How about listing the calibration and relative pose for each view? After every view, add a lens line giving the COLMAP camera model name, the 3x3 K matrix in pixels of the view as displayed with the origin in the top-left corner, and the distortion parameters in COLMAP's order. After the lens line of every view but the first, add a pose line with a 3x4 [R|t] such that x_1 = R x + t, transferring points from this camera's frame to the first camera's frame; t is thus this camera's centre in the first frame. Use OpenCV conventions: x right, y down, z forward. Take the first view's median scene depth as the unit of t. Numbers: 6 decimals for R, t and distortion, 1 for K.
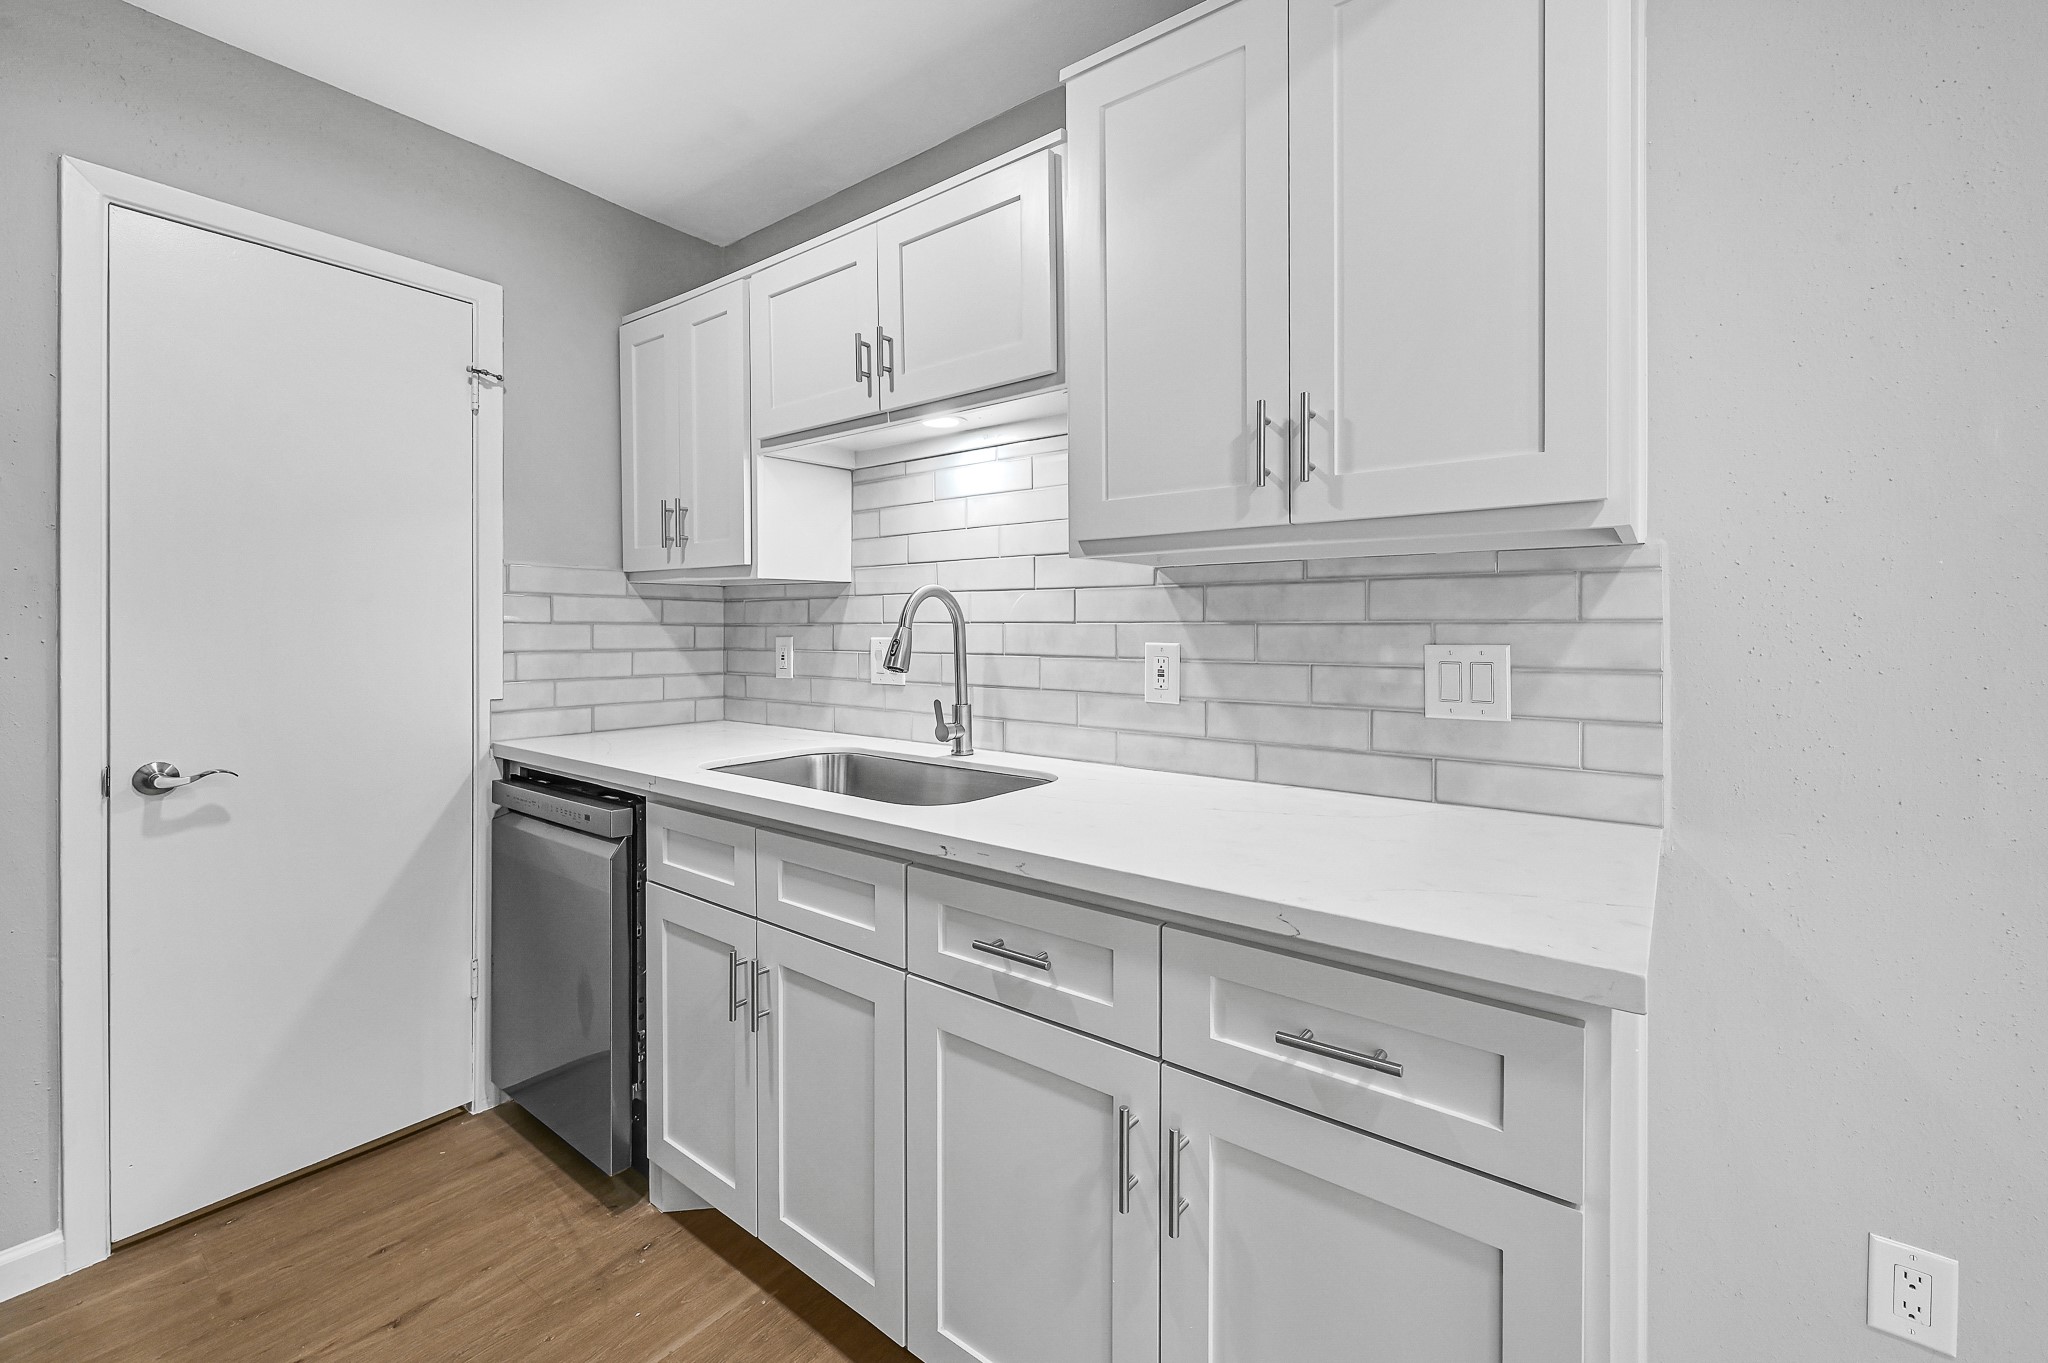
lens RADIAL K [[849.9, 0, 1019.8], [0, 849.9, 645.3], [0, 0, 1]] dist [-0.022298, 0.007117]
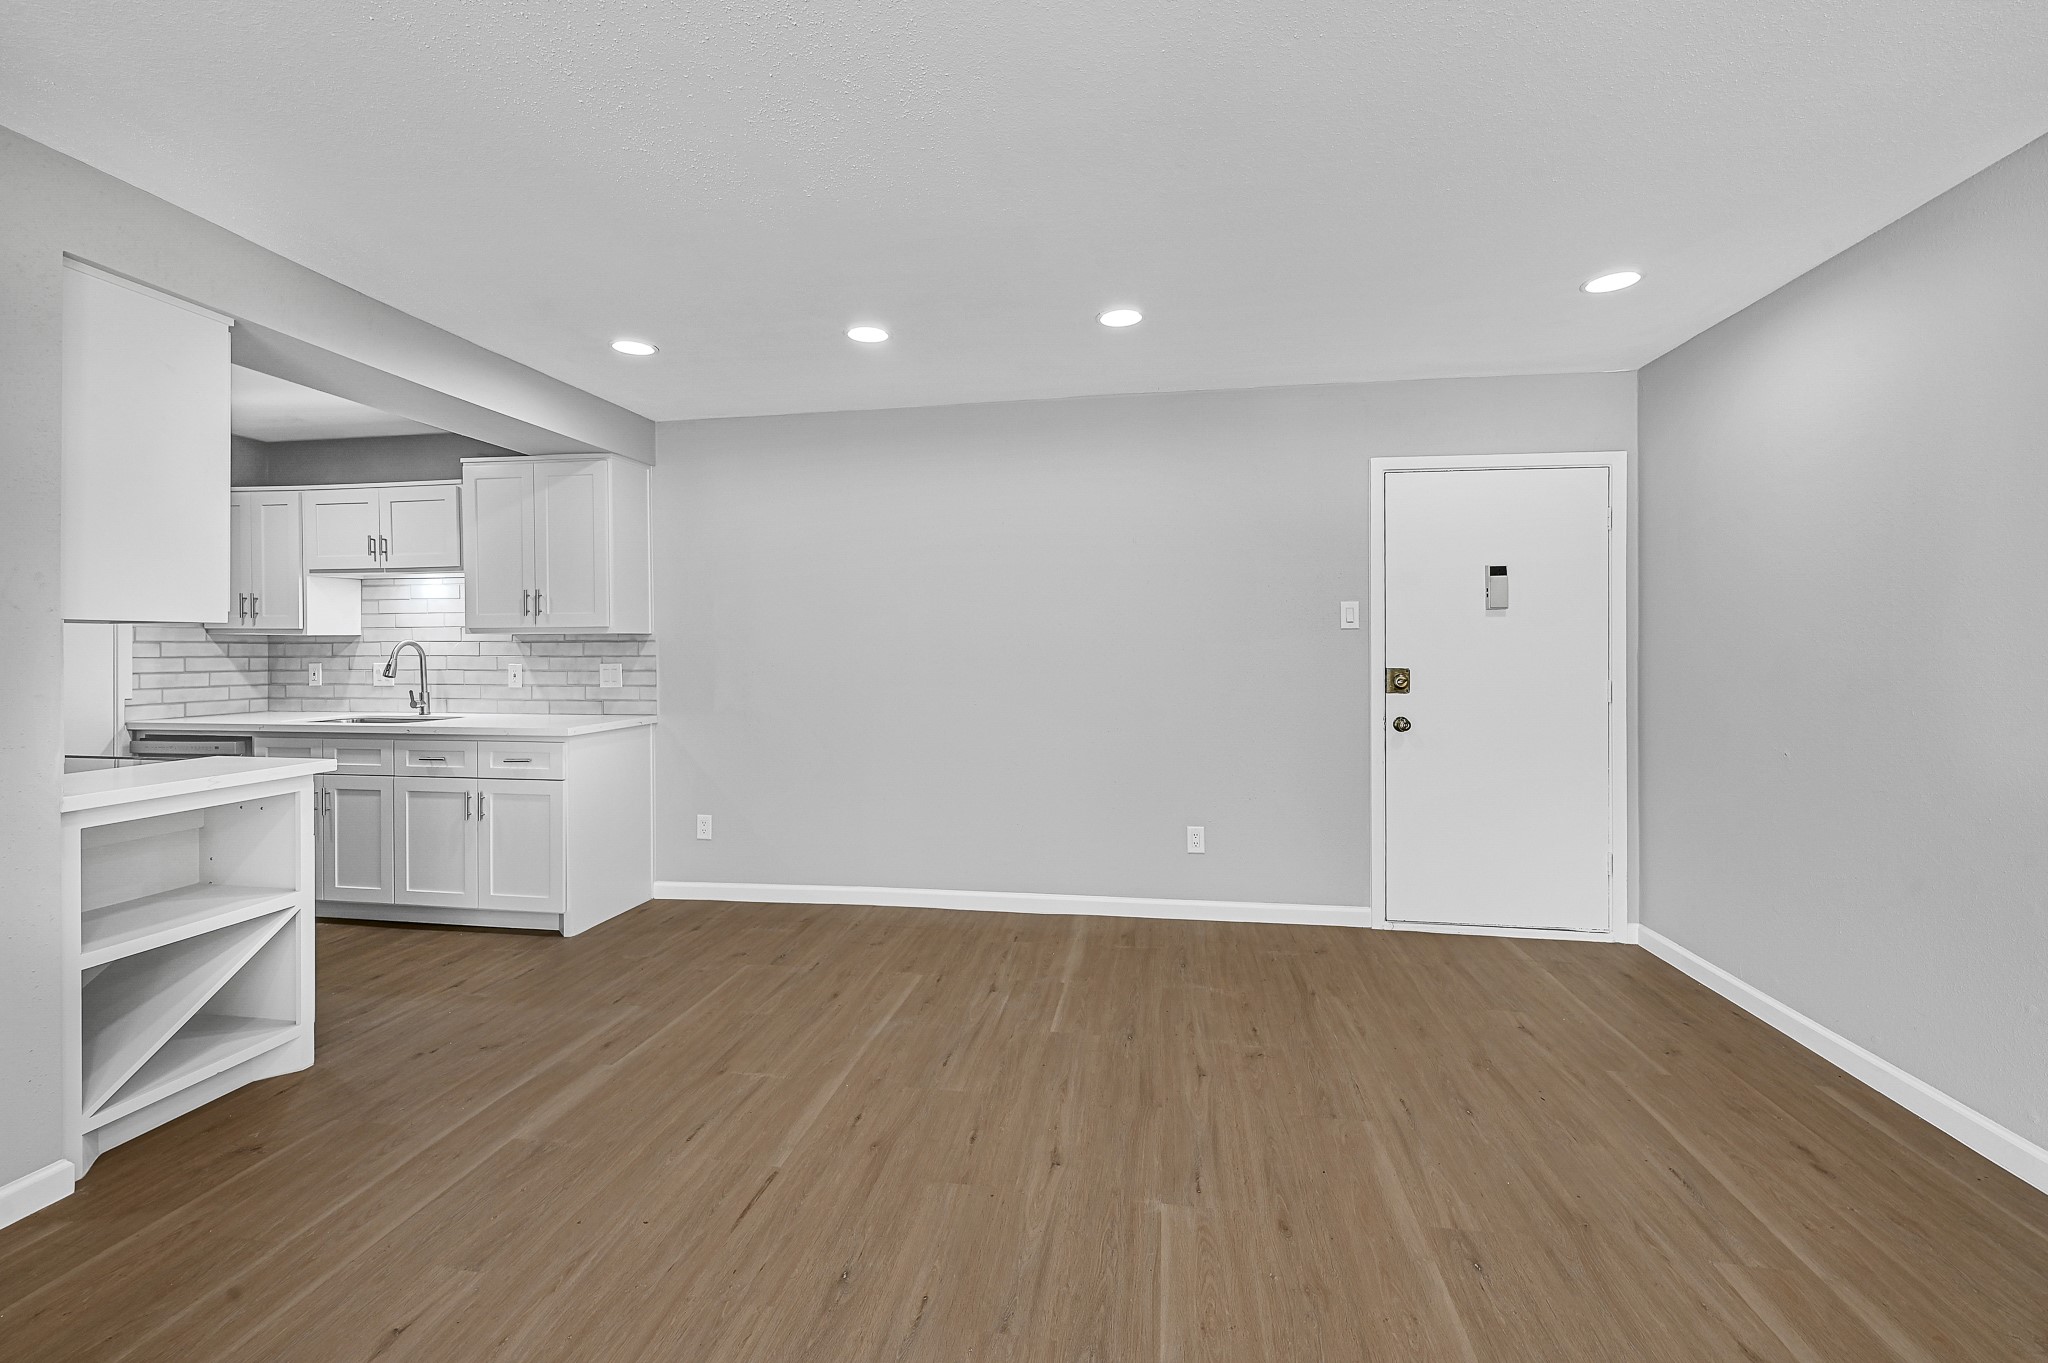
lens RADIAL K [[849.9, 0, 1019.8], [0, 849.9, 645.3], [0, 0, 1]] dist [-0.022298, 0.007117]
pose [[0.875865, -0.004078, 0.482540, 0.222865], [0.013958, 0.999760, -0.016886, 0.004124], [-0.482355, 0.021525, 0.875711, -1.610703]]
